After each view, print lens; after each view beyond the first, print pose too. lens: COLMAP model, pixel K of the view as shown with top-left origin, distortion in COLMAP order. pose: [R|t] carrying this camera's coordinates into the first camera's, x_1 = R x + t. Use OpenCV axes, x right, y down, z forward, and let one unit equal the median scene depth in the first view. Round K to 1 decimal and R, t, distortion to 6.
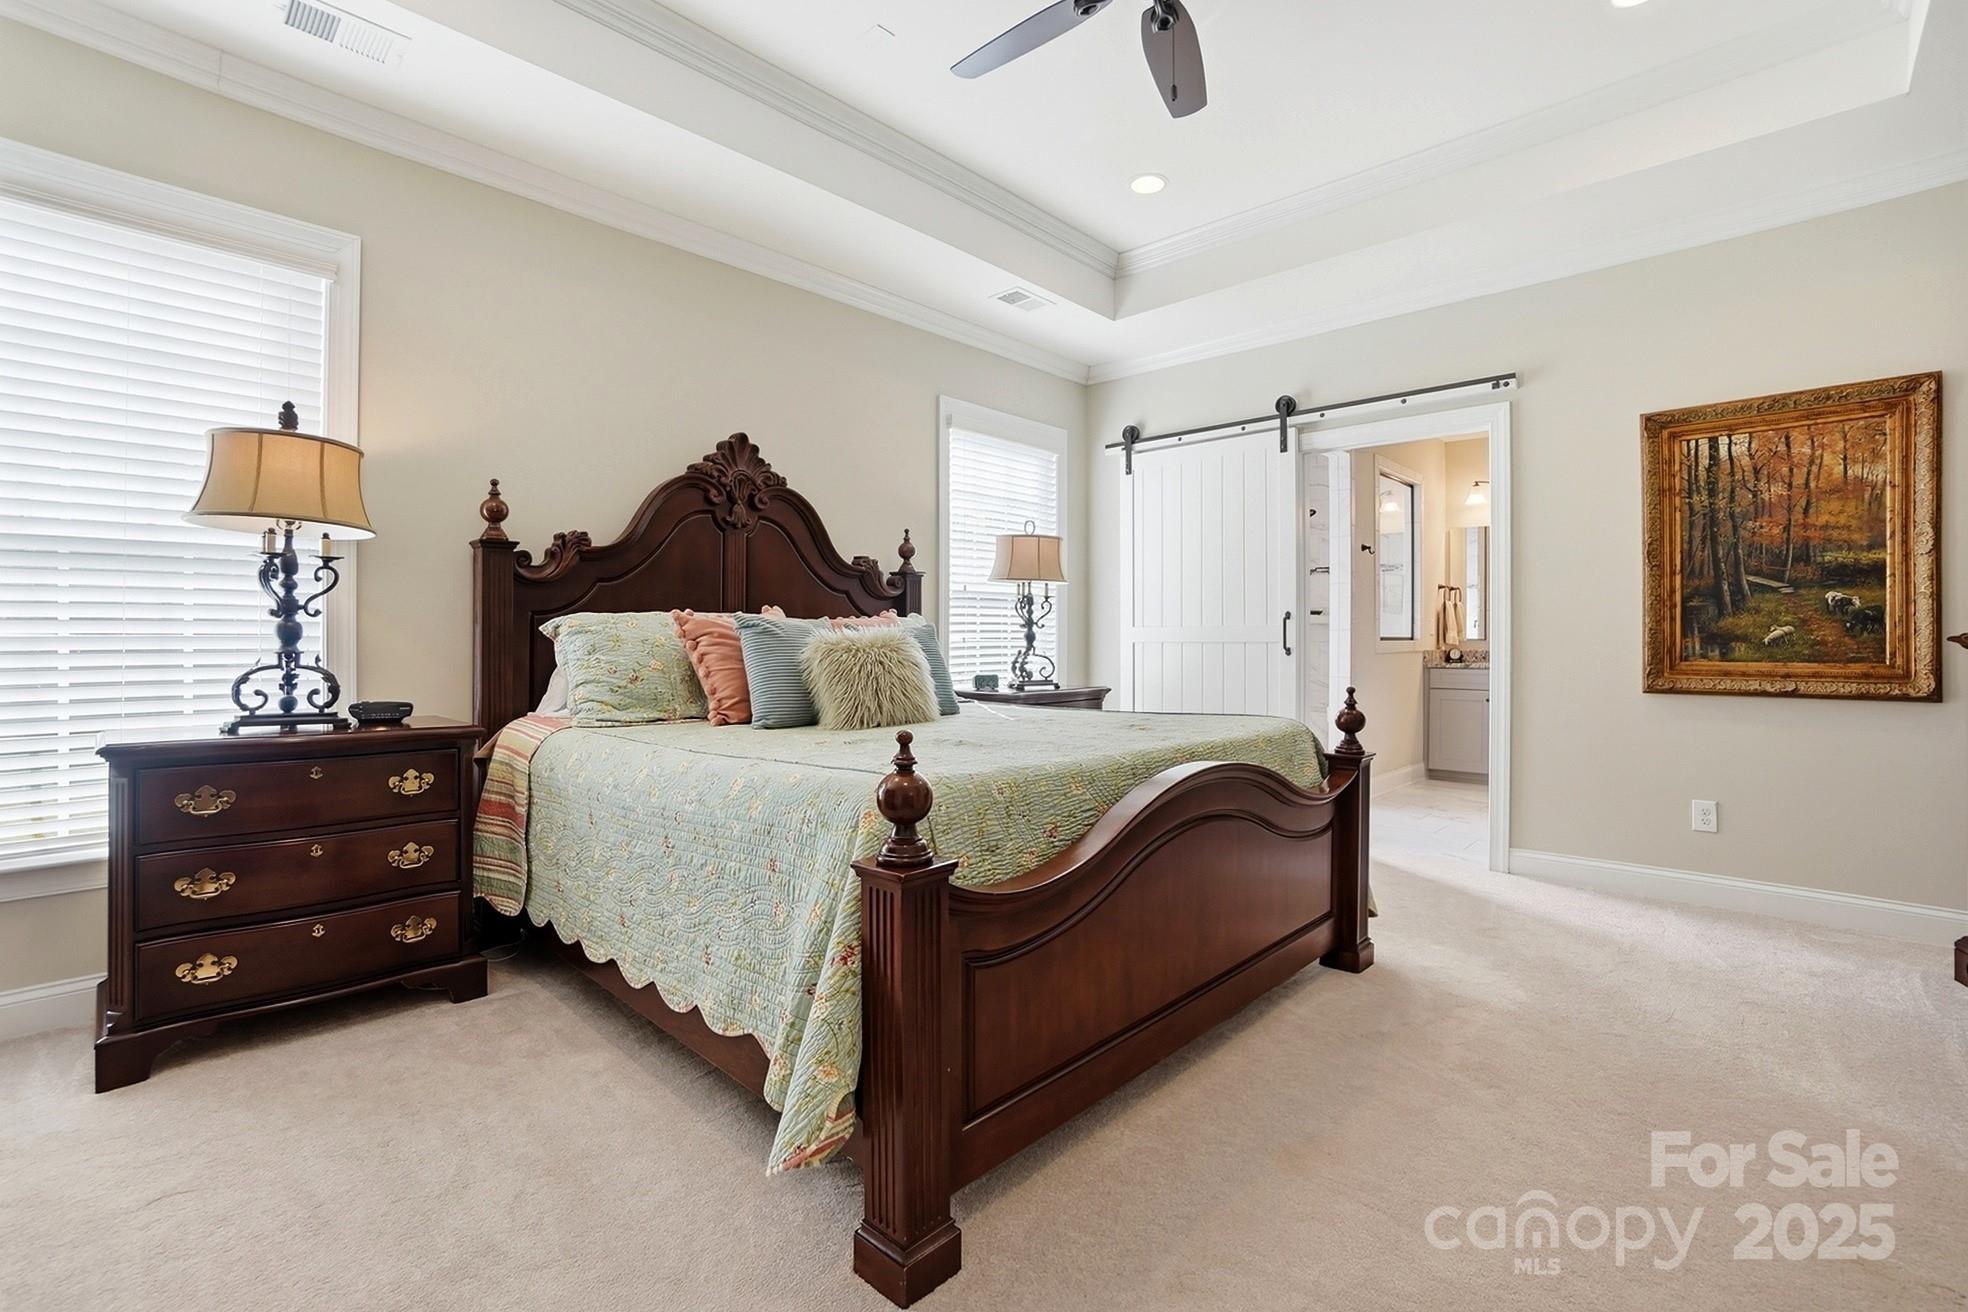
lens RADIAL K [[889.6, 0, 984.3], [0, 889.6, 624.2], [0, 0, 1]] dist [-0.043019, 0.000092]
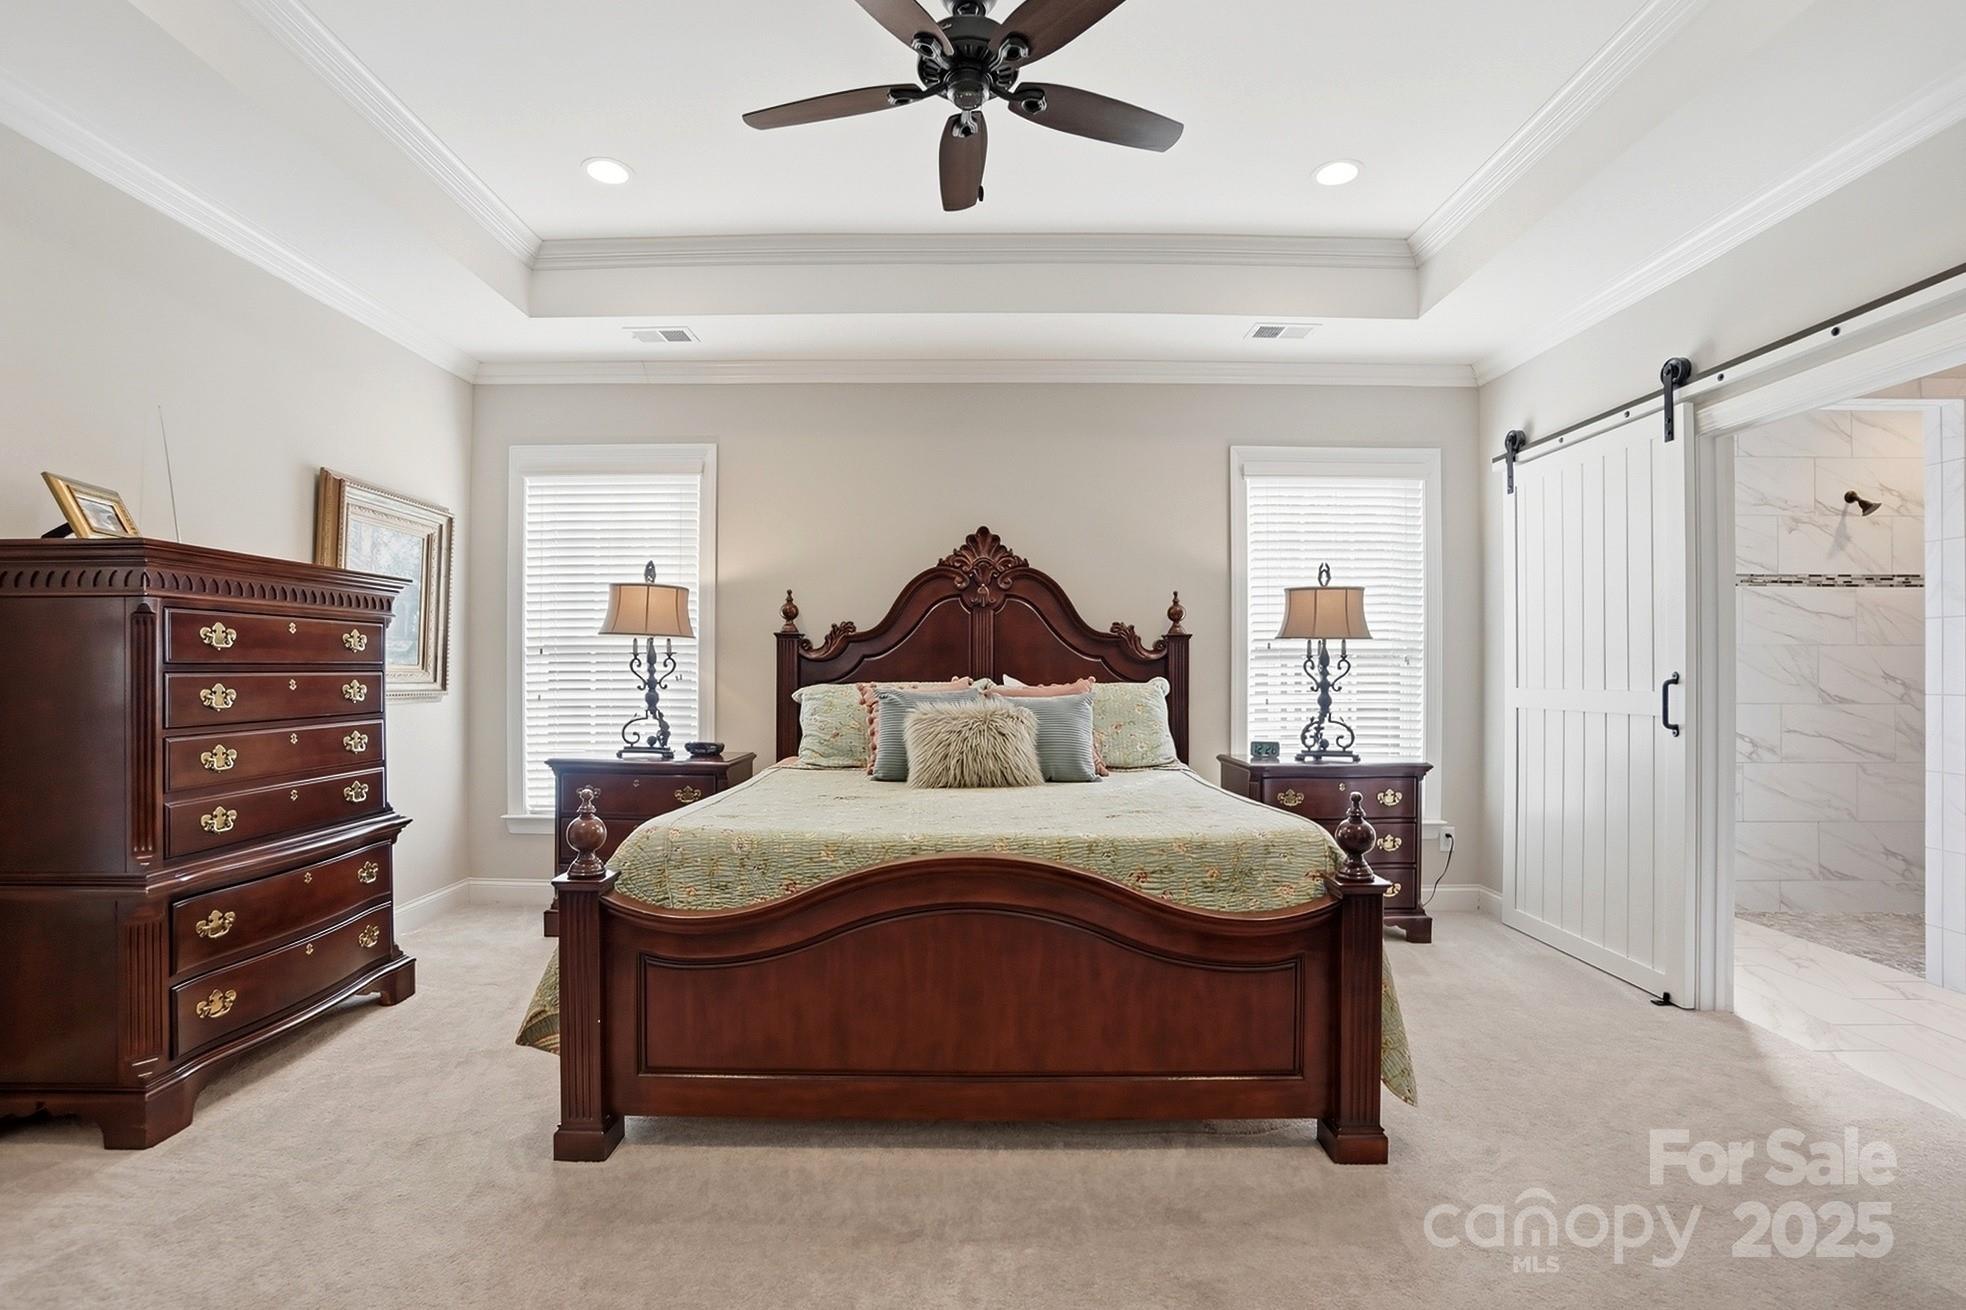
lens RADIAL K [[895.8, 0, 973.8], [0, 895.8, 649.7], [0, 0, 1]] dist [-0.068054, 0.024107]
pose [[0.681307, -0.017532, -0.731787, 0.560923], [0.010733, 0.999845, -0.013961, -0.034362], [0.731919, 0.001658, 0.681390, 0.175508]]
